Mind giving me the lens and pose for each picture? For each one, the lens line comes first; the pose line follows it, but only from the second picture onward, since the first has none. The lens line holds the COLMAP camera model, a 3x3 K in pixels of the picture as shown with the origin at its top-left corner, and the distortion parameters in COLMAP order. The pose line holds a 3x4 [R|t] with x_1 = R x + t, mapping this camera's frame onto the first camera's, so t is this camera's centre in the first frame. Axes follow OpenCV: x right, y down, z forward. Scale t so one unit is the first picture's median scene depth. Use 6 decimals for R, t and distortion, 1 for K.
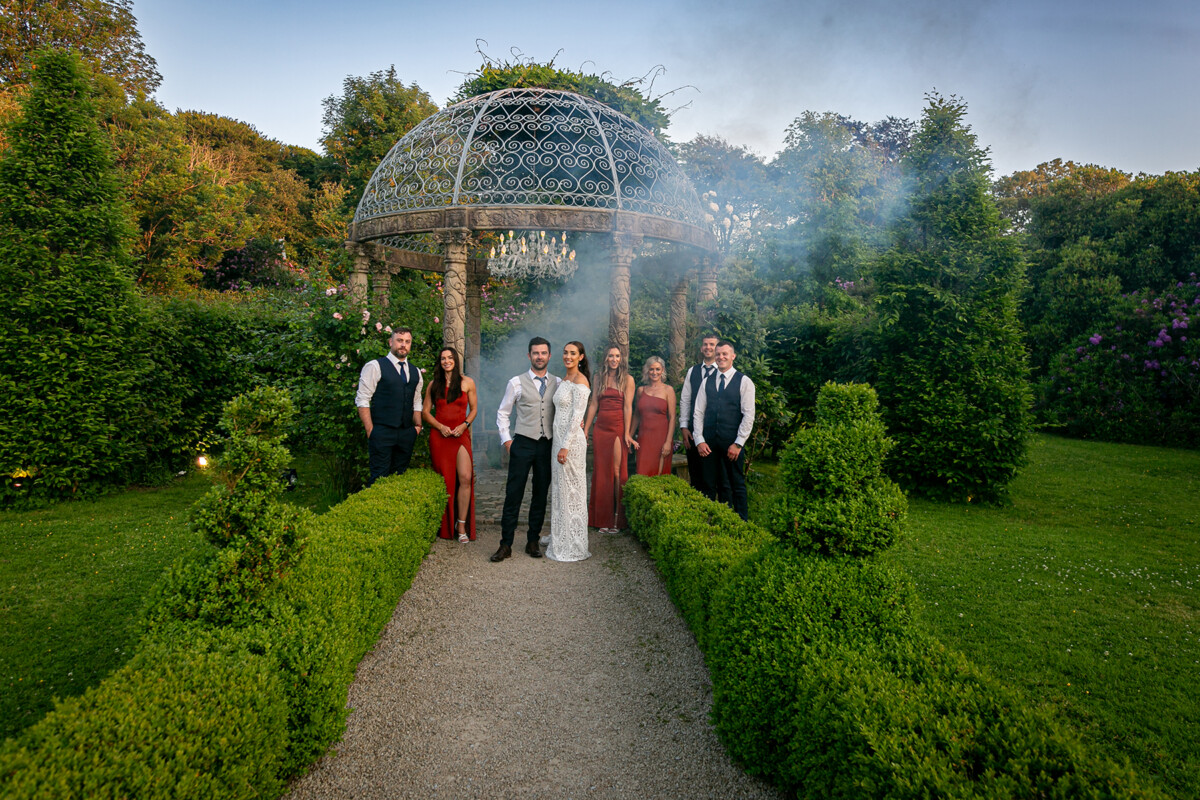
lens RADIAL K [[874.8, 0, 599.6], [0, 874.8, 347.3], [0, 0, 1]] dist [0.001366, 0.002112]
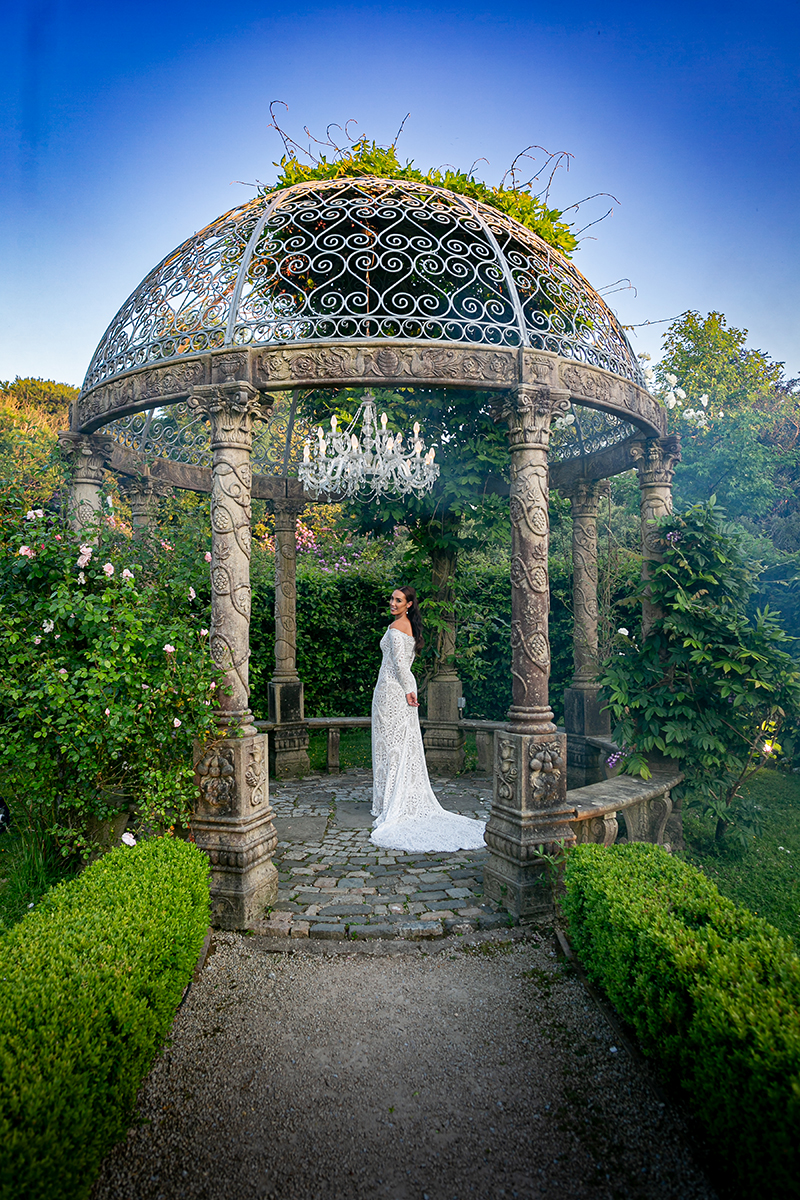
lens RADIAL K [[796.1, 0, 400.0], [0, 796.1, 600.0], [0, 0, 1]] dist [-0.006731, -0.000407]
pose [[0.999287, -0.020695, -0.031576, -0.043918], [0.020701, 0.999786, -0.000140, 0.000222], [0.031573, -0.000514, 0.999501, 0.494972]]
